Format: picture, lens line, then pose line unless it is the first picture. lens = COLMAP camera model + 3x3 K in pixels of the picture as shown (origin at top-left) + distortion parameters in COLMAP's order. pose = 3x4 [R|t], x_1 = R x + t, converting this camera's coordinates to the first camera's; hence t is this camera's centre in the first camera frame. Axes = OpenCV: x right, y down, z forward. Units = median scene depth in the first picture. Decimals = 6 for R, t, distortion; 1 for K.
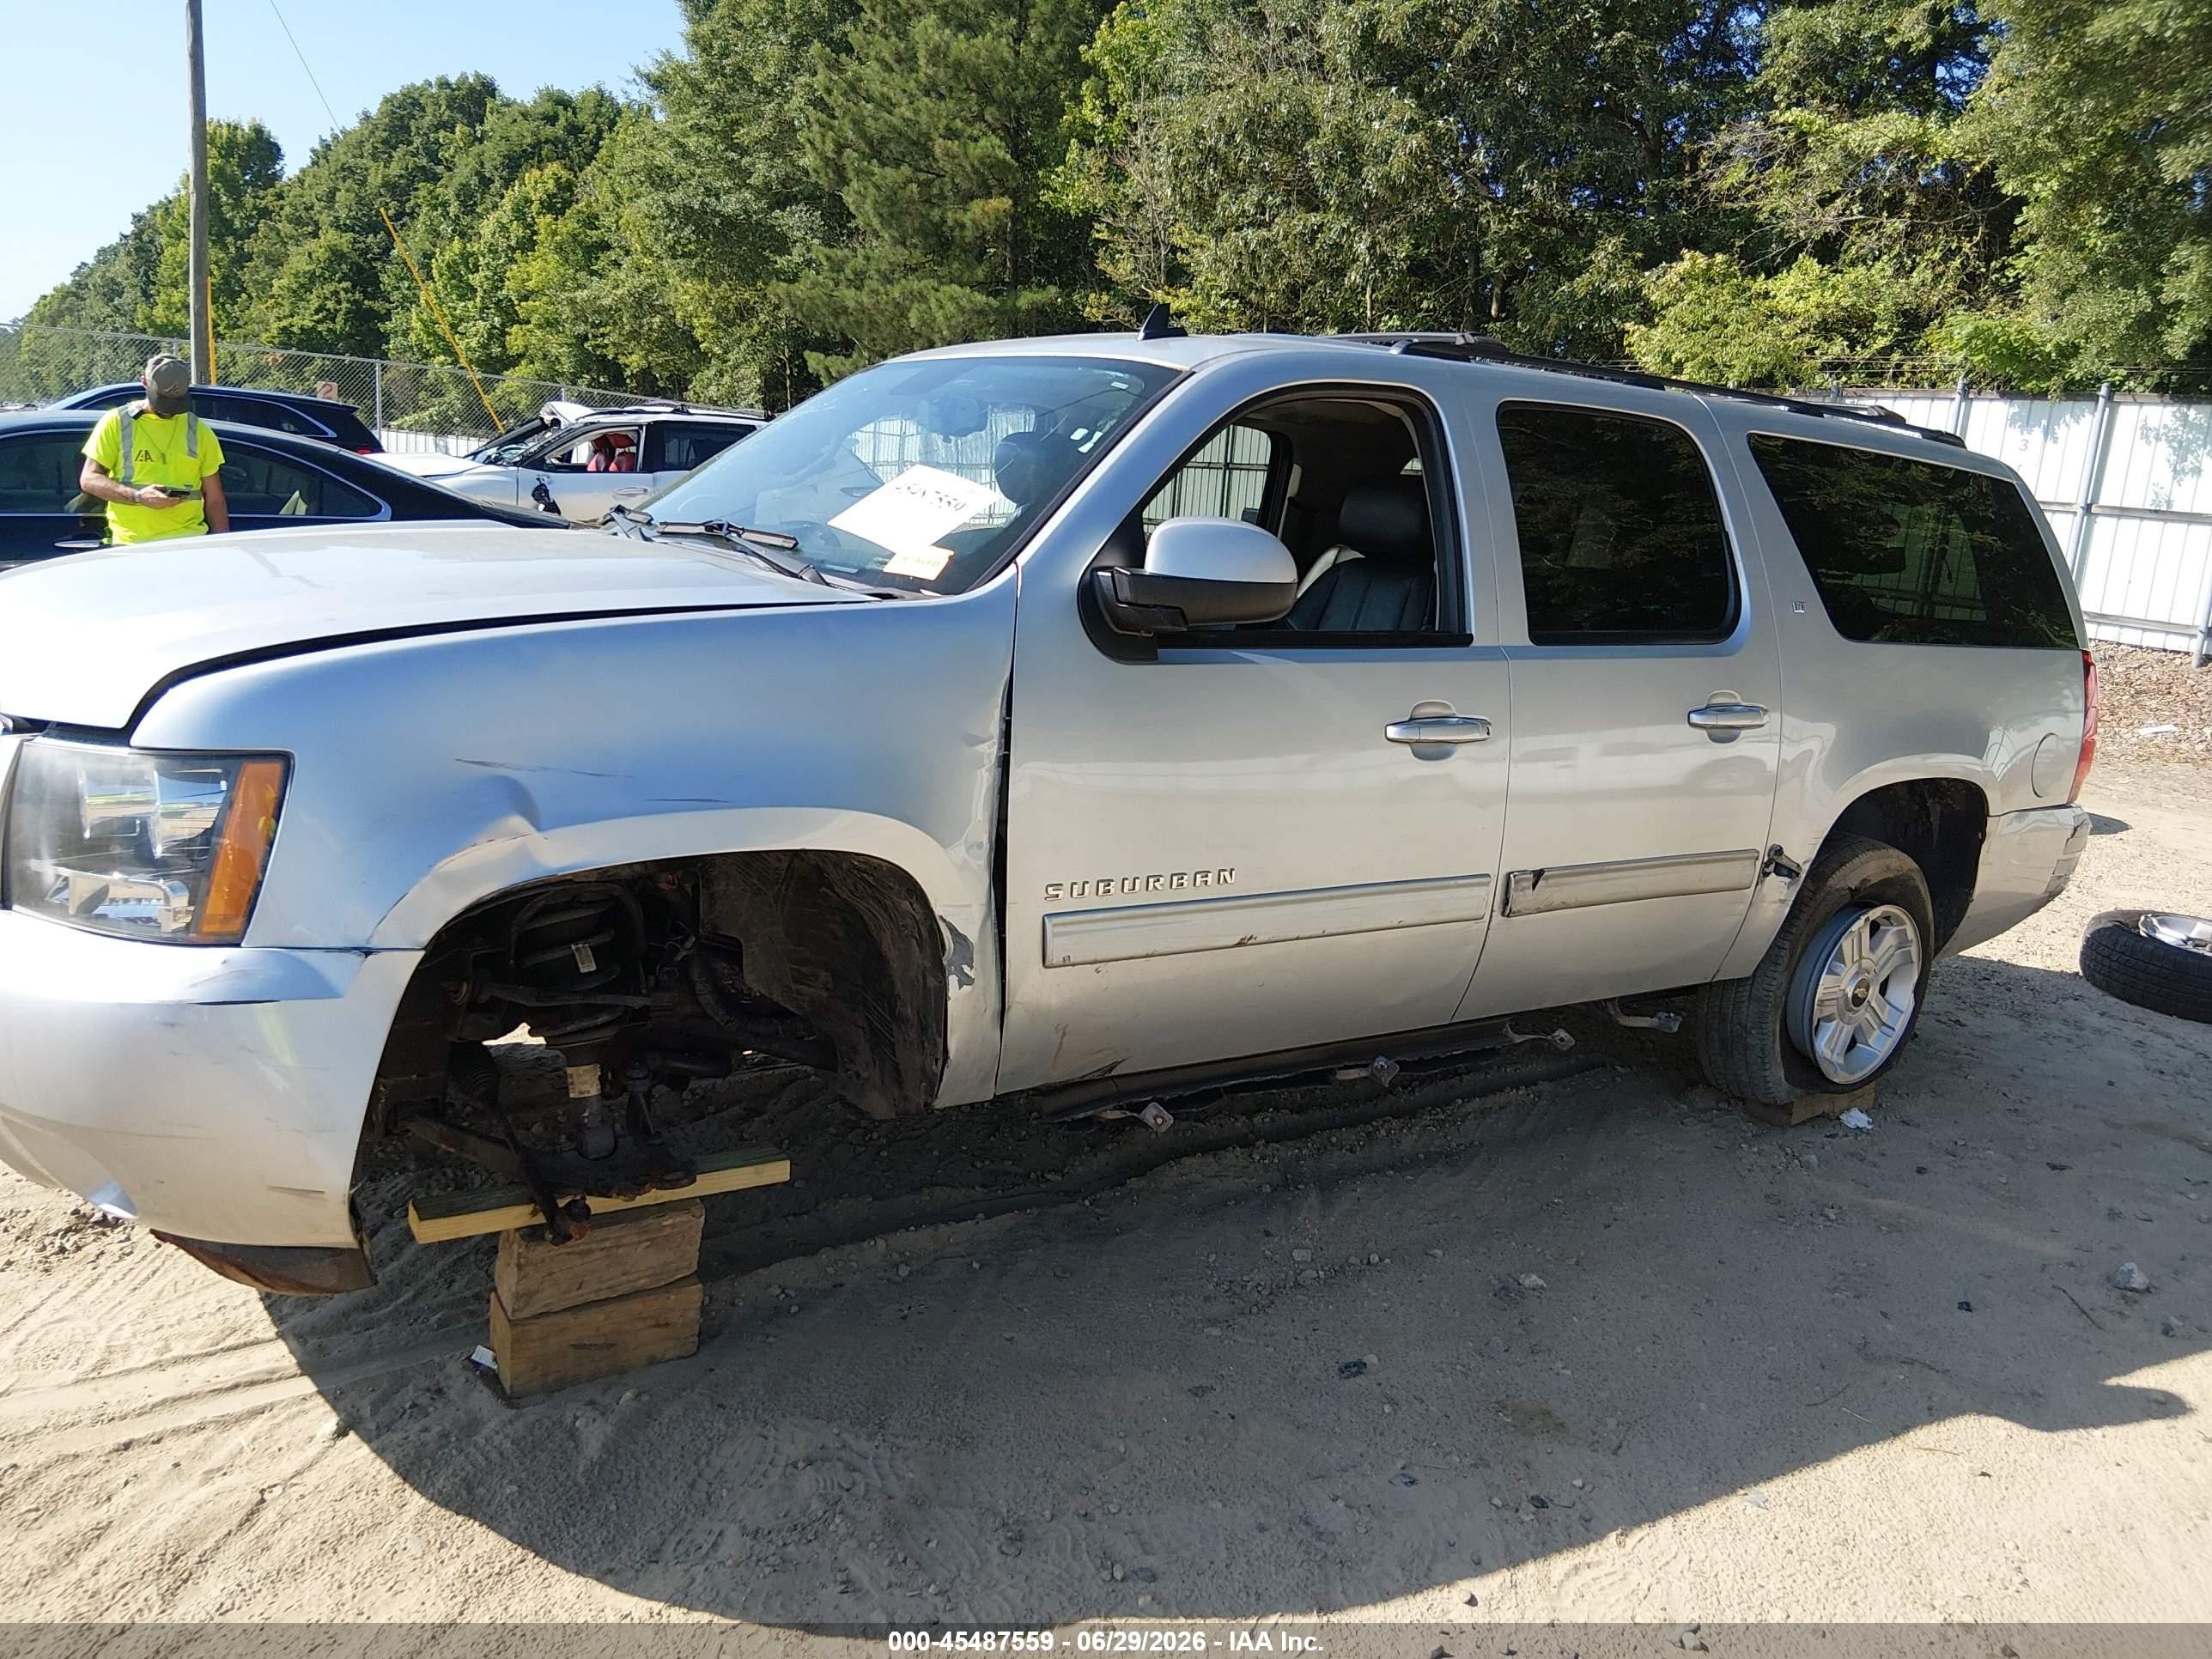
lens RADIAL K [[1664.0, 0, 1105.2], [0, 1664.0, 839.4], [0, 0, 1]] dist [0.063068, -0.104095]
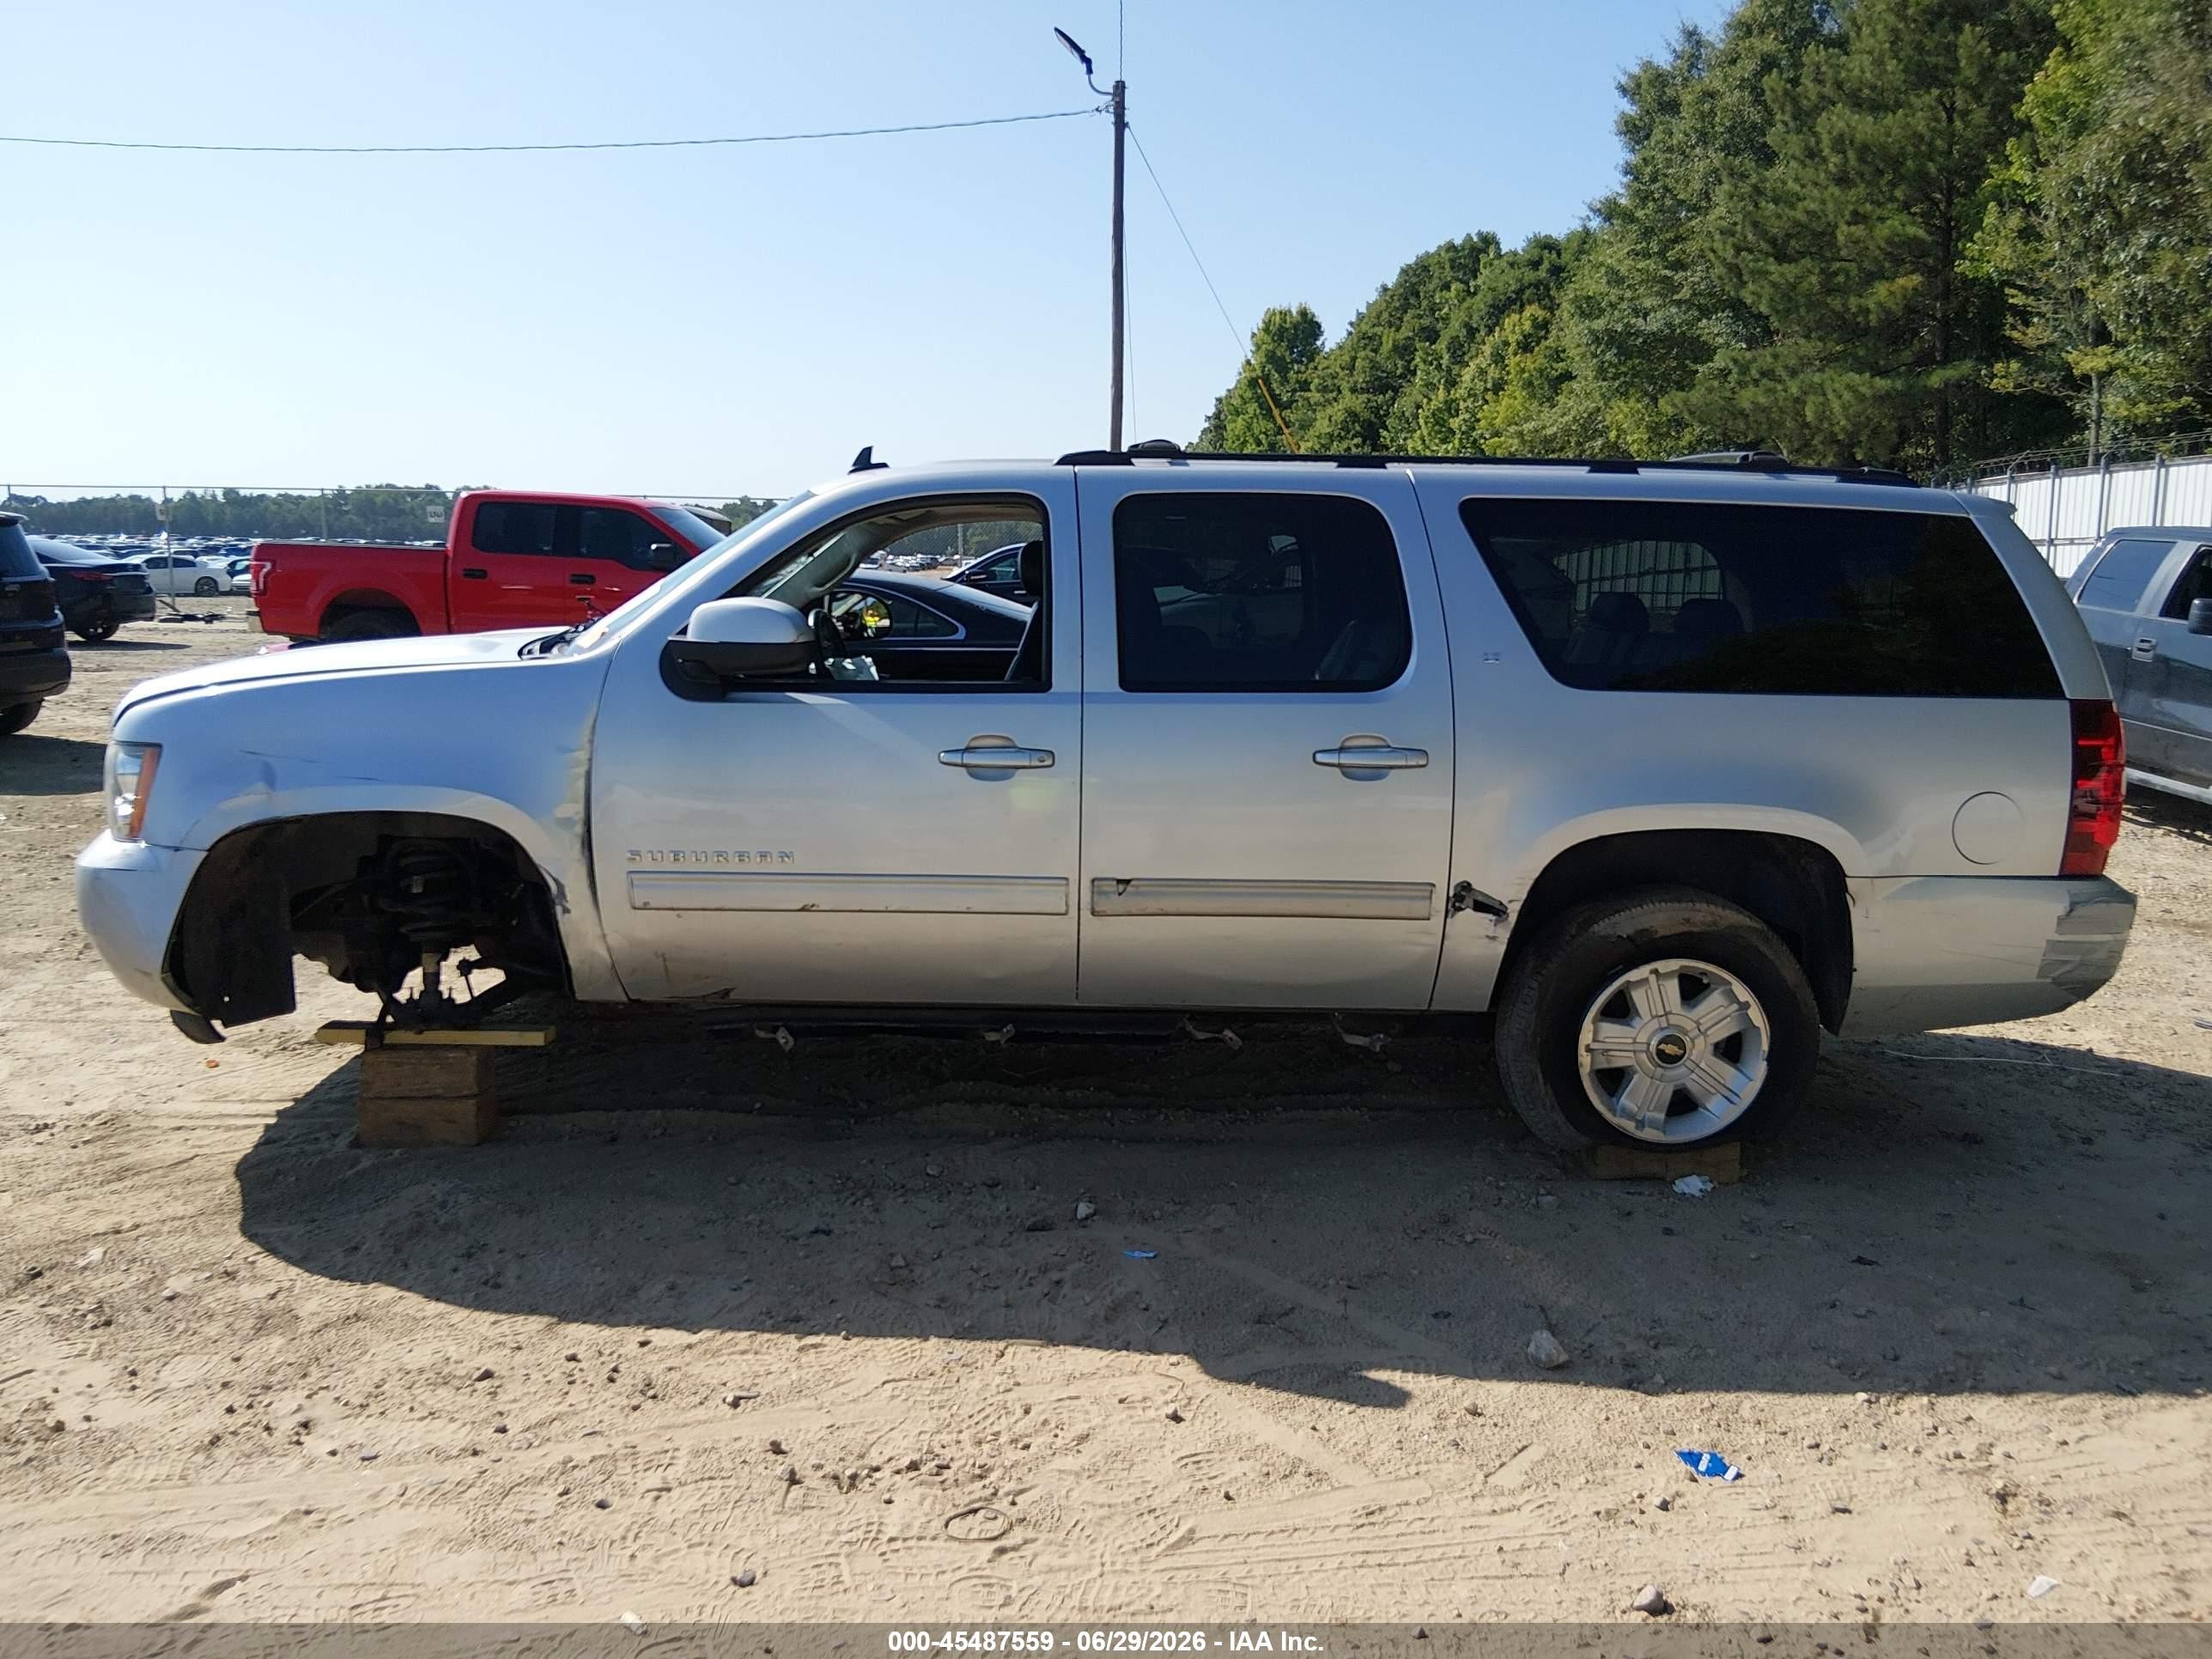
lens RADIAL K [[1664.0, 0, 1089.1], [0, 1664.0, 827.0], [0, 0, 1]] dist [0.063068, -0.104095]
pose [[0.829292, 0.022536, -0.558361, 0.710169], [-0.065156, 0.996271, -0.056562, 0.039609], [0.555004, 0.083287, 0.827668, -0.001047]]
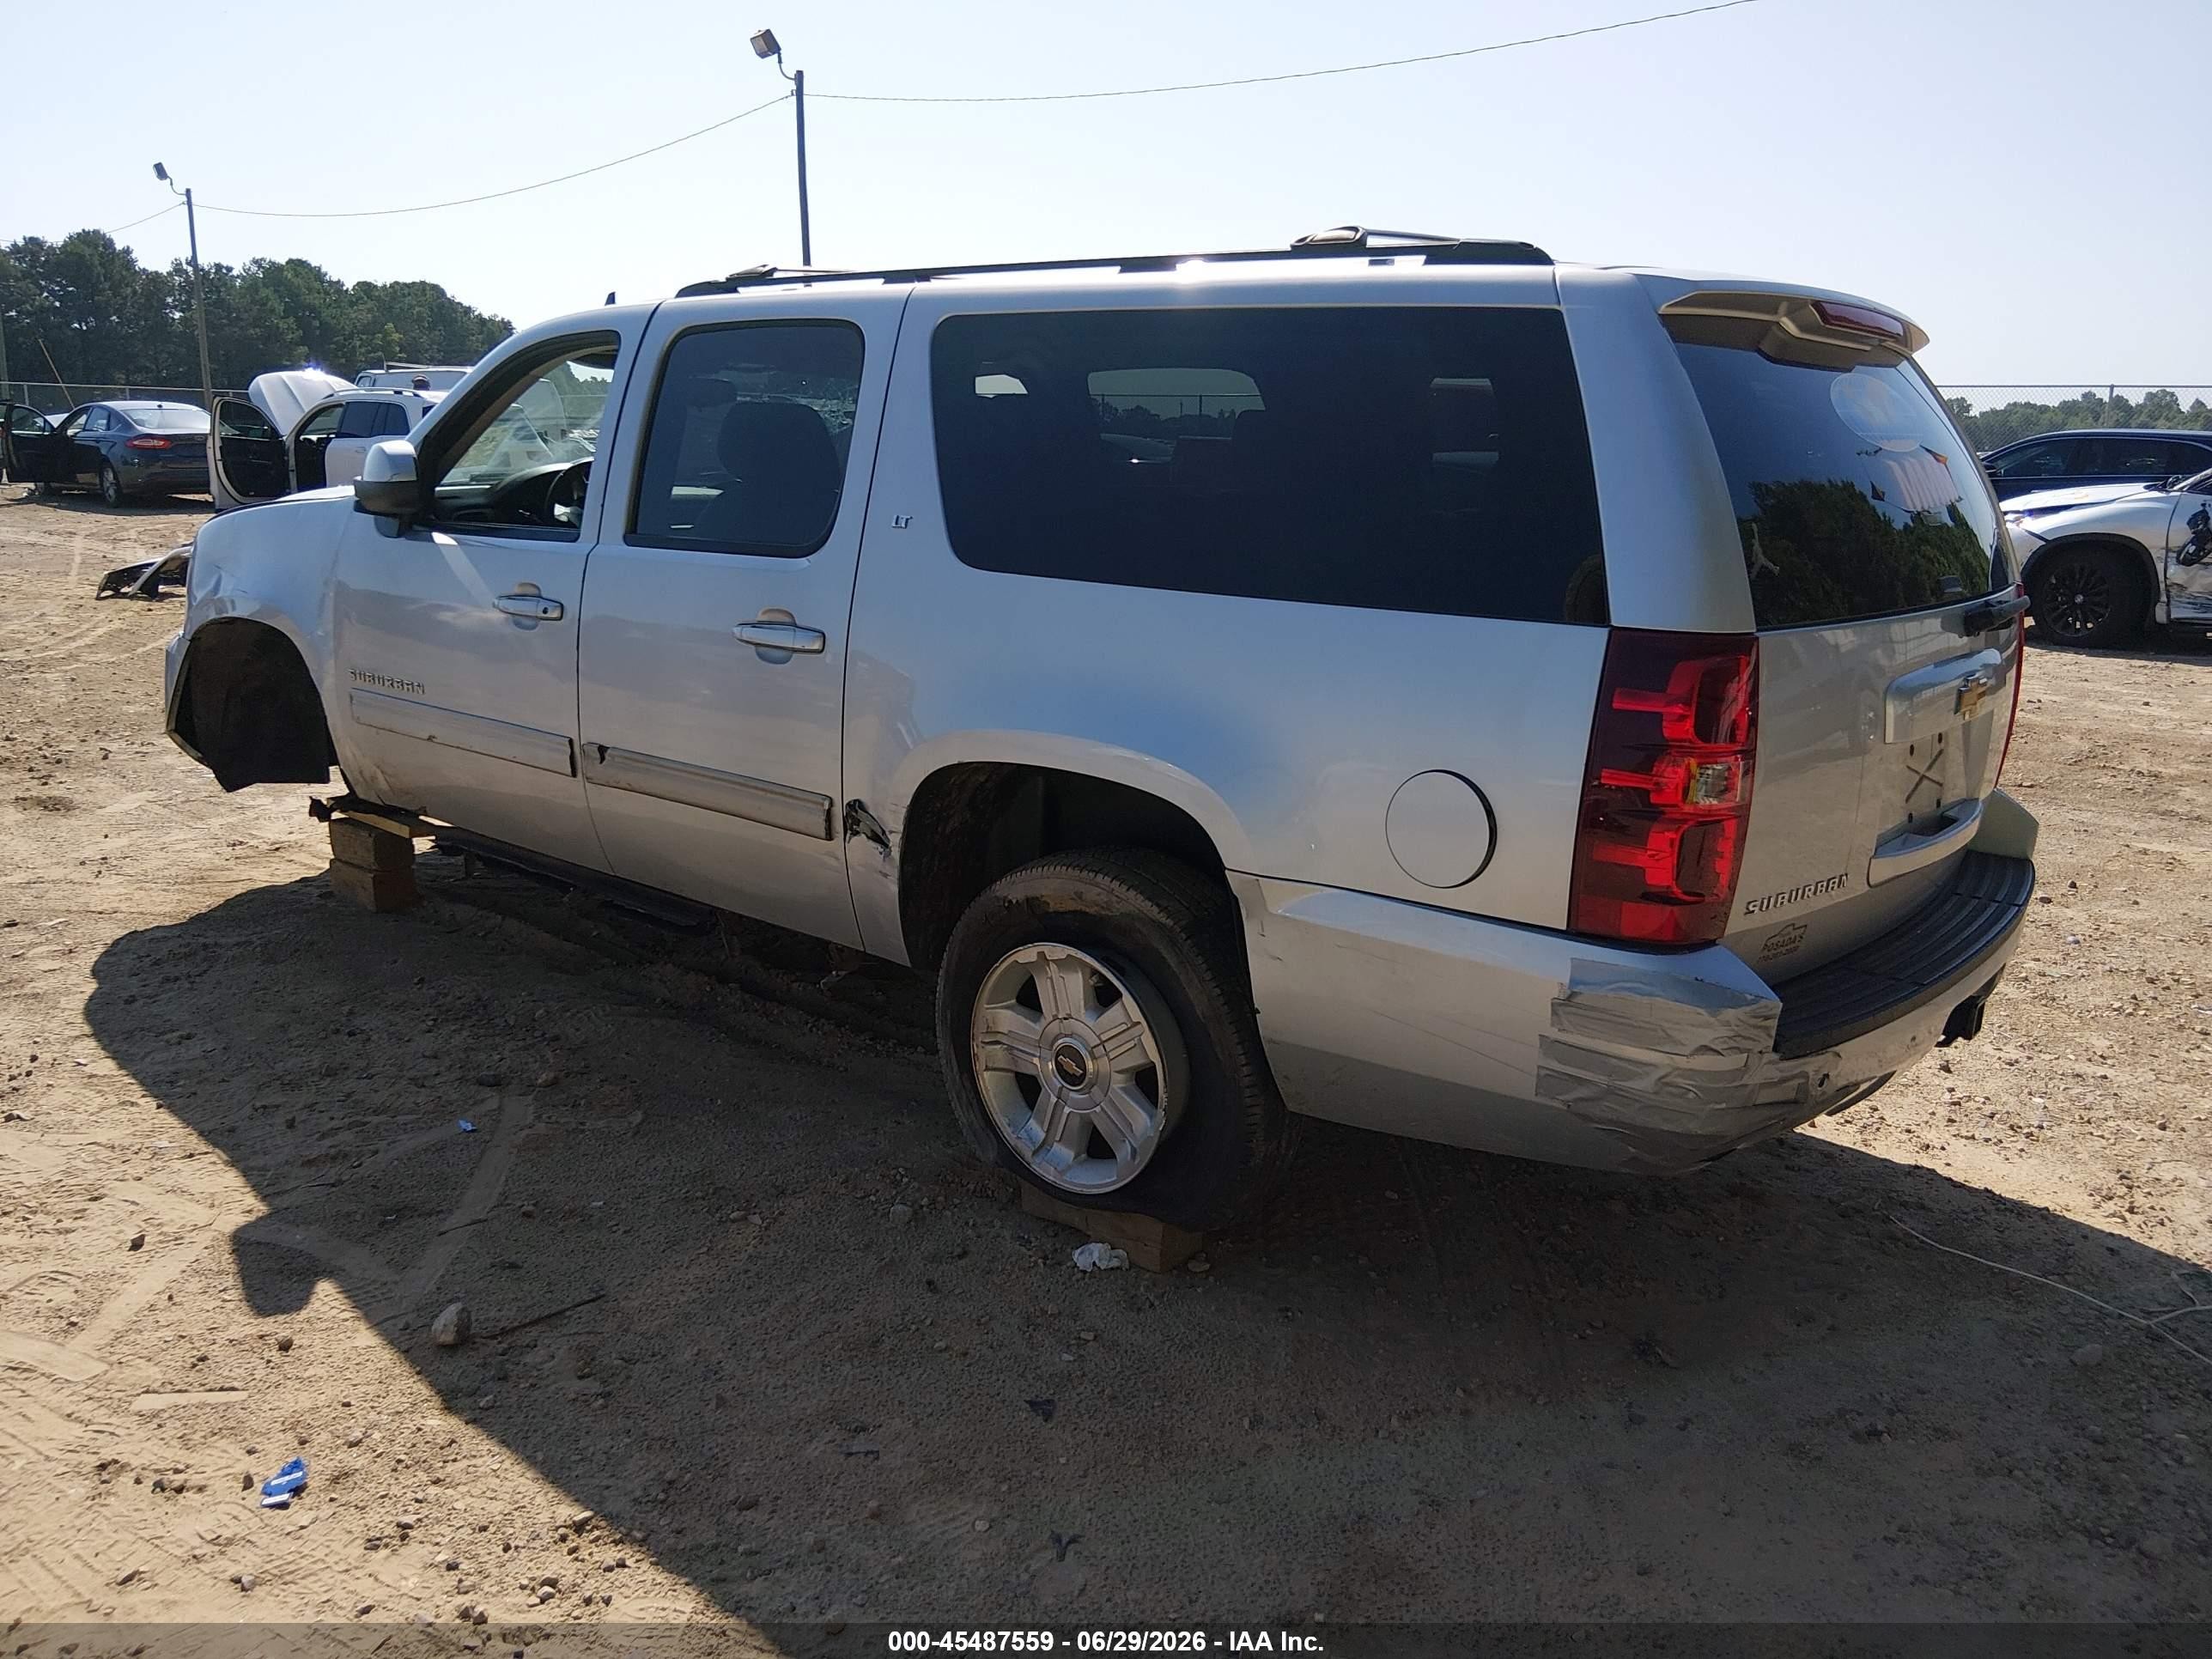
lens RADIAL K [[1664.0, 0, 1102.2], [0, 1664.0, 820.8], [0, 0, 1]] dist [0.063068, -0.104095]
pose [[0.247613, 0.142564, -0.958313, 1.123710], [-0.191620, 0.976783, 0.095801, -0.082390], [0.949721, 0.159910, 0.269182, 0.803546]]
